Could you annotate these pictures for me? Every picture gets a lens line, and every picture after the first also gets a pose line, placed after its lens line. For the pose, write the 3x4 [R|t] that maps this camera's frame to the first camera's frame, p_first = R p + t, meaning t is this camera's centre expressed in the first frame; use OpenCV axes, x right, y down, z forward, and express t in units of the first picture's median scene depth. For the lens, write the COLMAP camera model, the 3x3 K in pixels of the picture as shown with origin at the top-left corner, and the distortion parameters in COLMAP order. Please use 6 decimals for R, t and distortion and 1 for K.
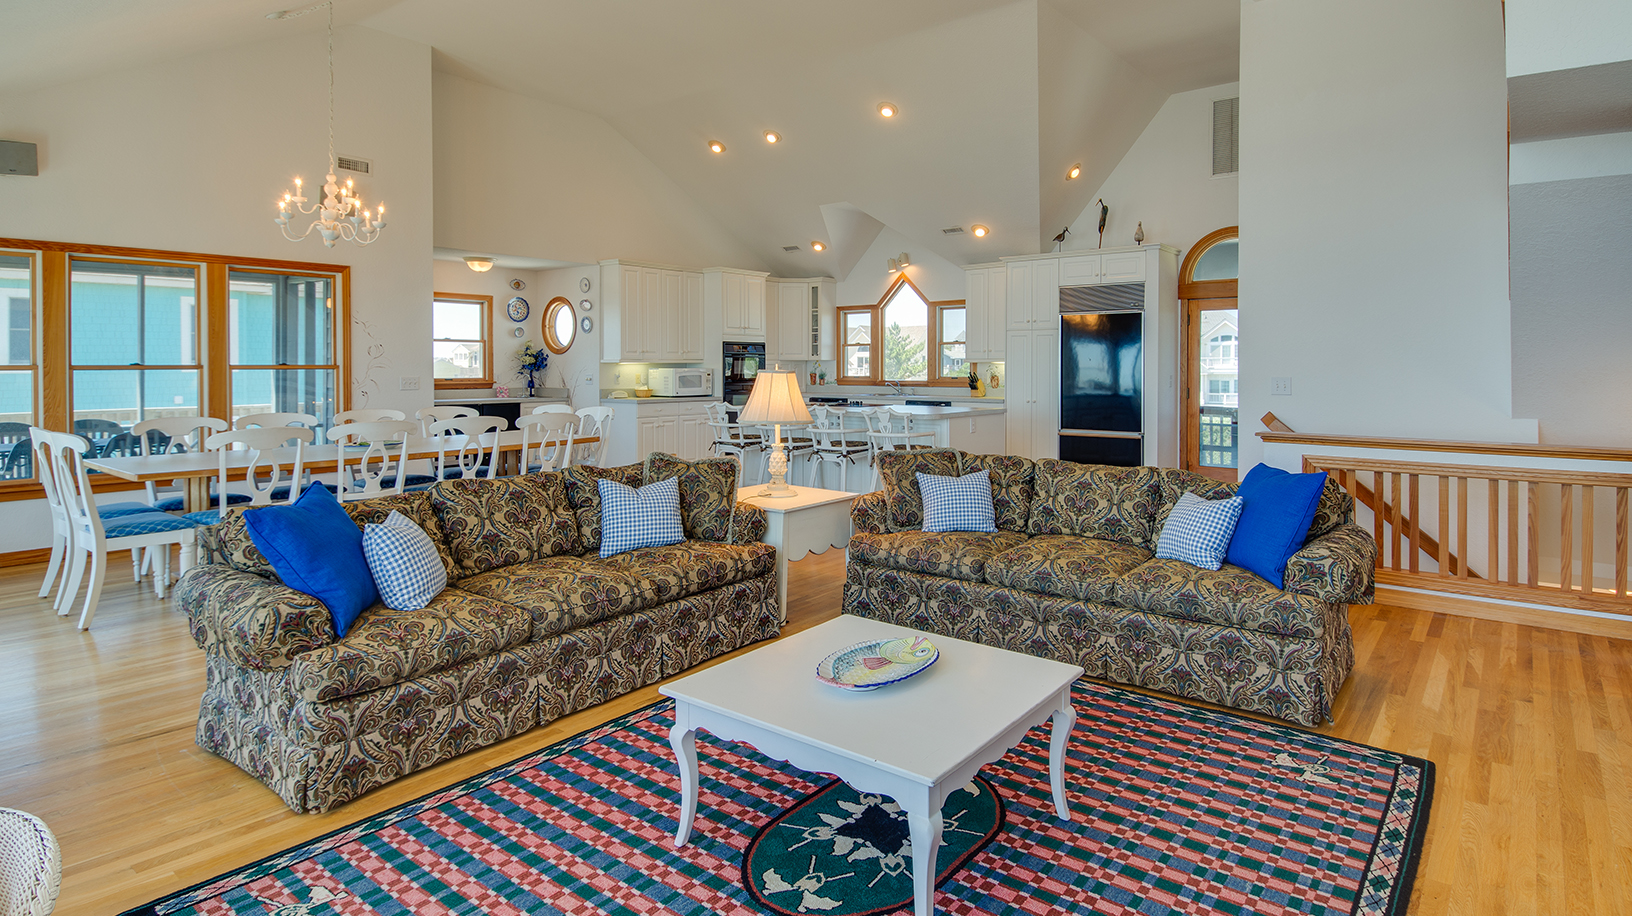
lens RADIAL K [[882.3, 0, 819.0], [0, 882.3, 378.8], [0, 0, 1]] dist [0.030998, -0.049071]
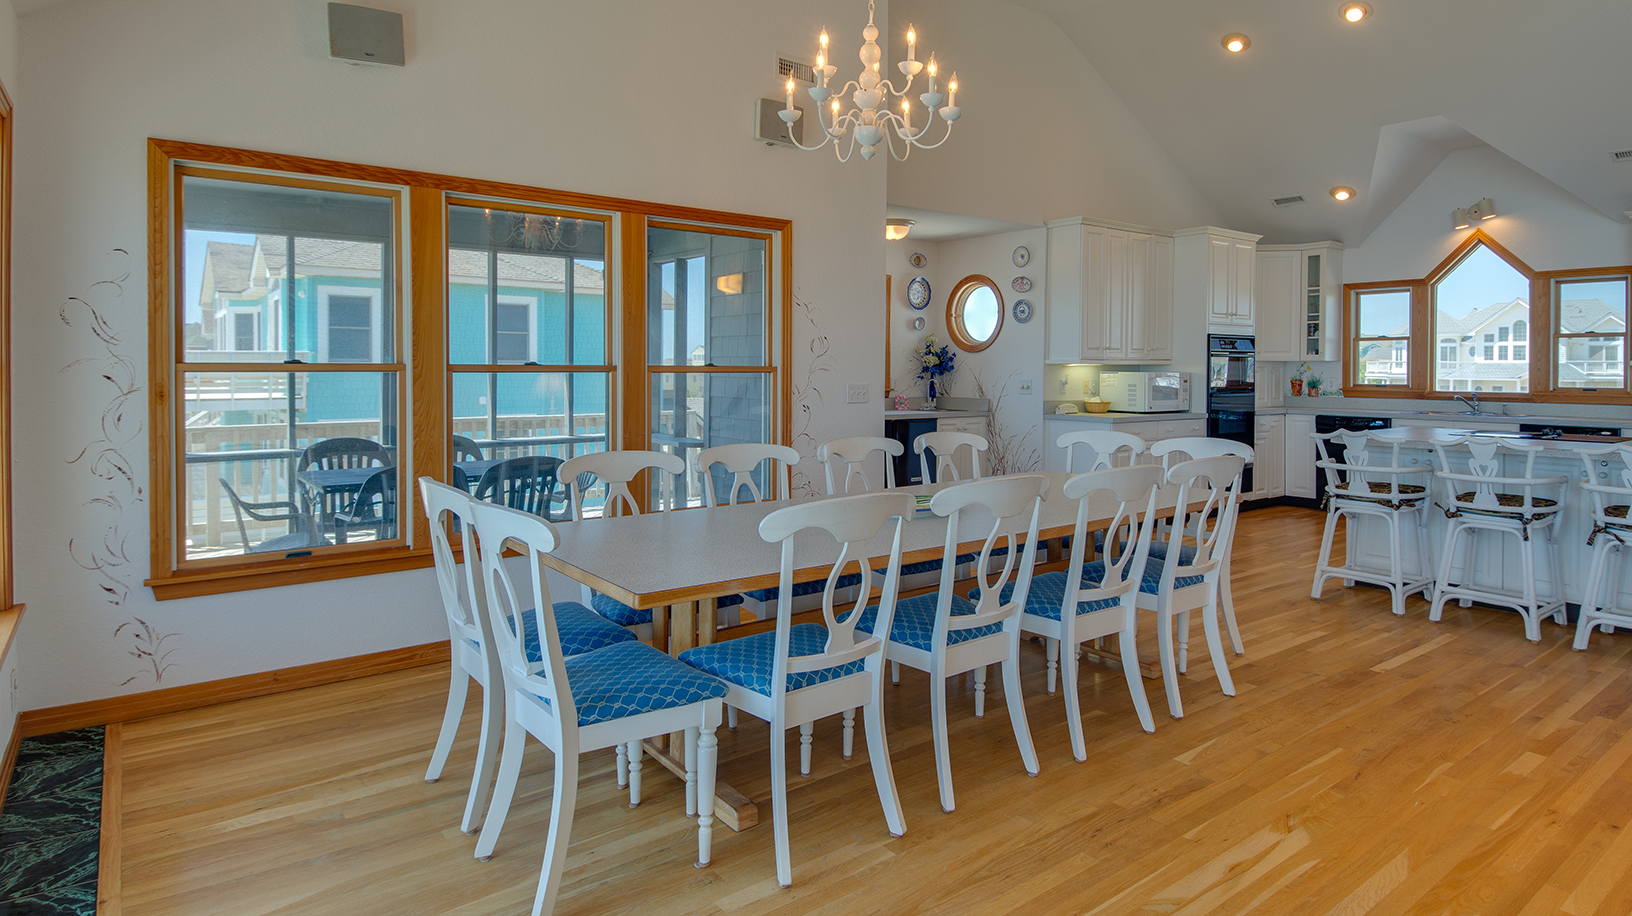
lens RADIAL K [[885.8, 0, 805.6], [0, 885.8, 386.6], [0, 0, 1]] dist [0.053690, -0.047780]
pose [[0.969320, 0.009823, -0.245605, -0.245592], [-0.008259, 0.999939, 0.007398, -0.003407], [0.245663, -0.005142, 0.969342, 0.240137]]
